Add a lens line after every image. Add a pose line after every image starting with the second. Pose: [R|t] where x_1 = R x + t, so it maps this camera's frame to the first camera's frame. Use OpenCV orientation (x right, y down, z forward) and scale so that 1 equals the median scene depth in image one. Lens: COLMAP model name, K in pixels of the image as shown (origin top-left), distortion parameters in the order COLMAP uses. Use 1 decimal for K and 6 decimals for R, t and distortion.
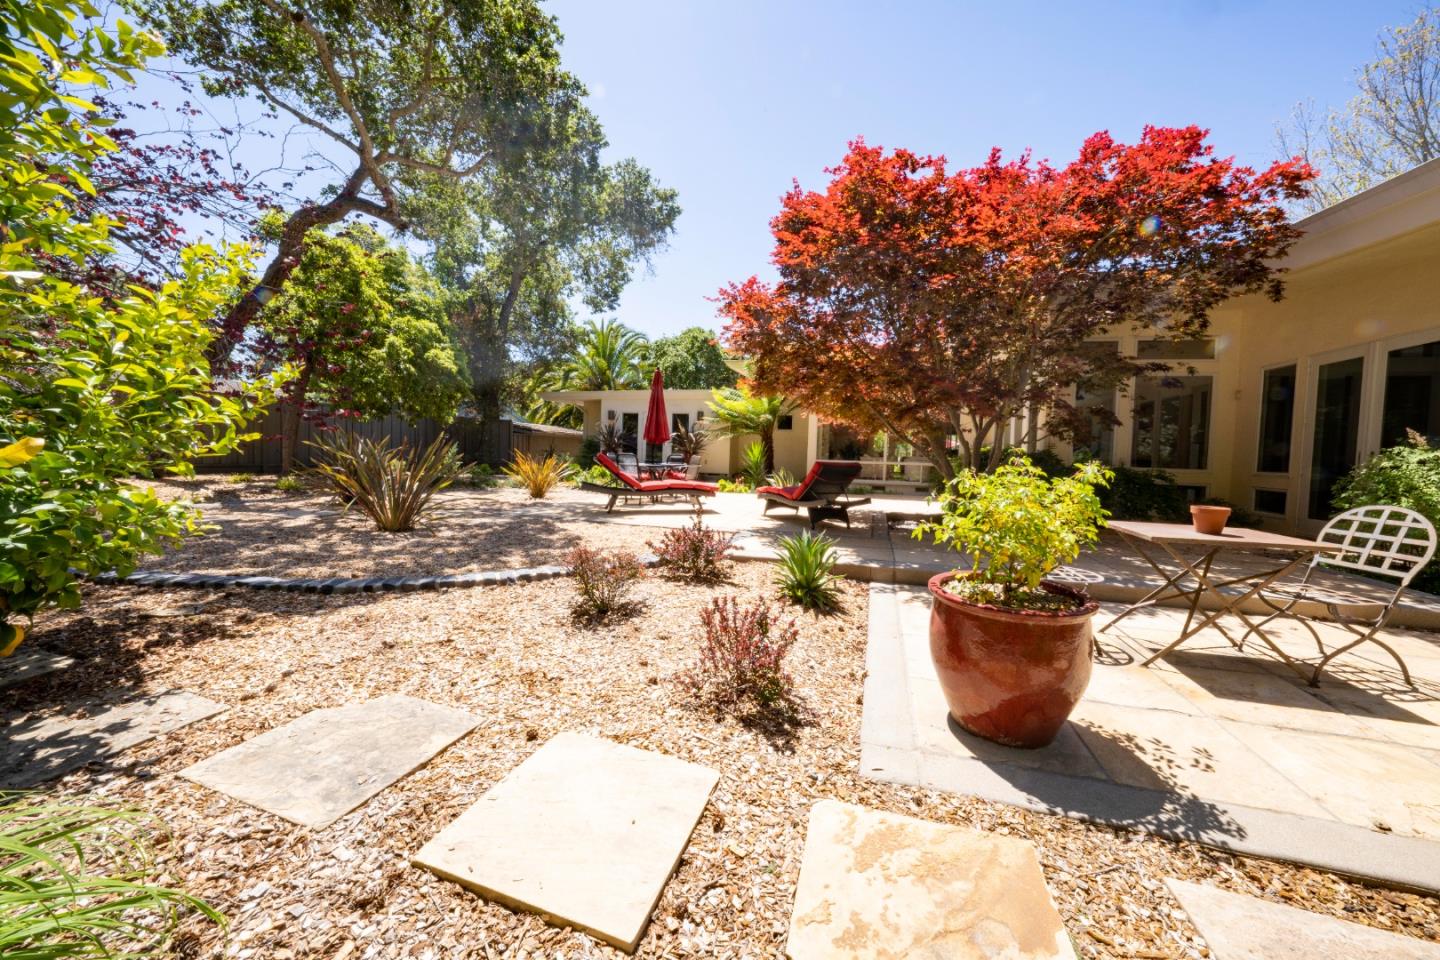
lens RADIAL K [[494.5, 0, 738.5], [0, 494.5, 472.2], [0, 0, 1]] dist [-0.030123, 0.006391]
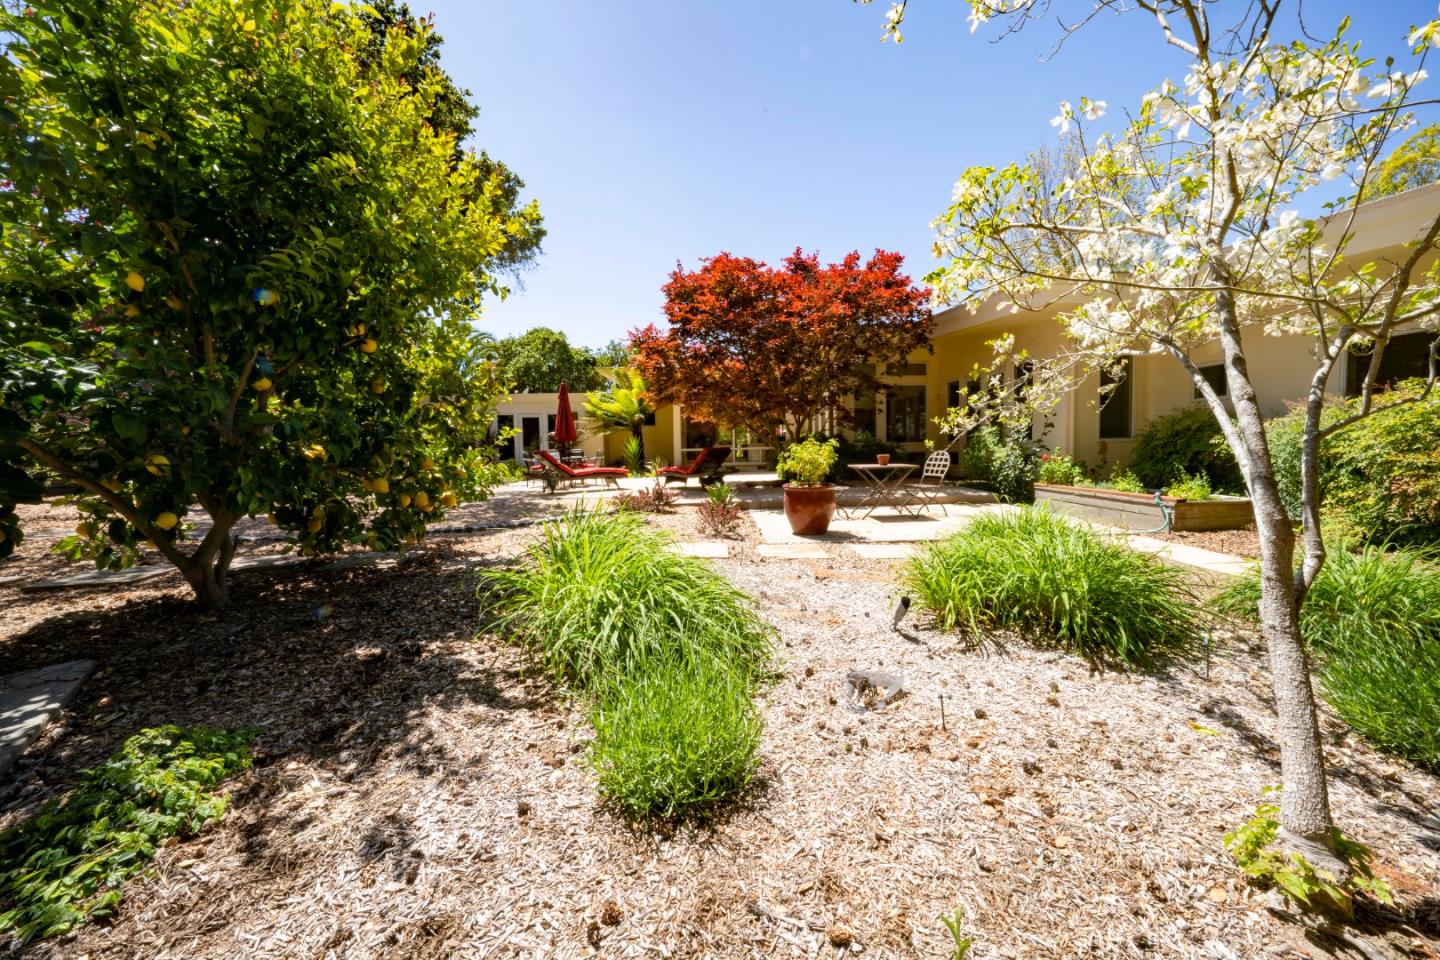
lens RADIAL K [[494.5, 0, 738.5], [0, 494.5, 472.2], [0, 0, 1]] dist [-0.030123, 0.006391]
pose [[0.945754, -0.064410, 0.318435, -0.217791], [0.059415, 0.997911, 0.025384, 0.020776], [-0.319404, -0.005088, 0.947605, -0.467092]]
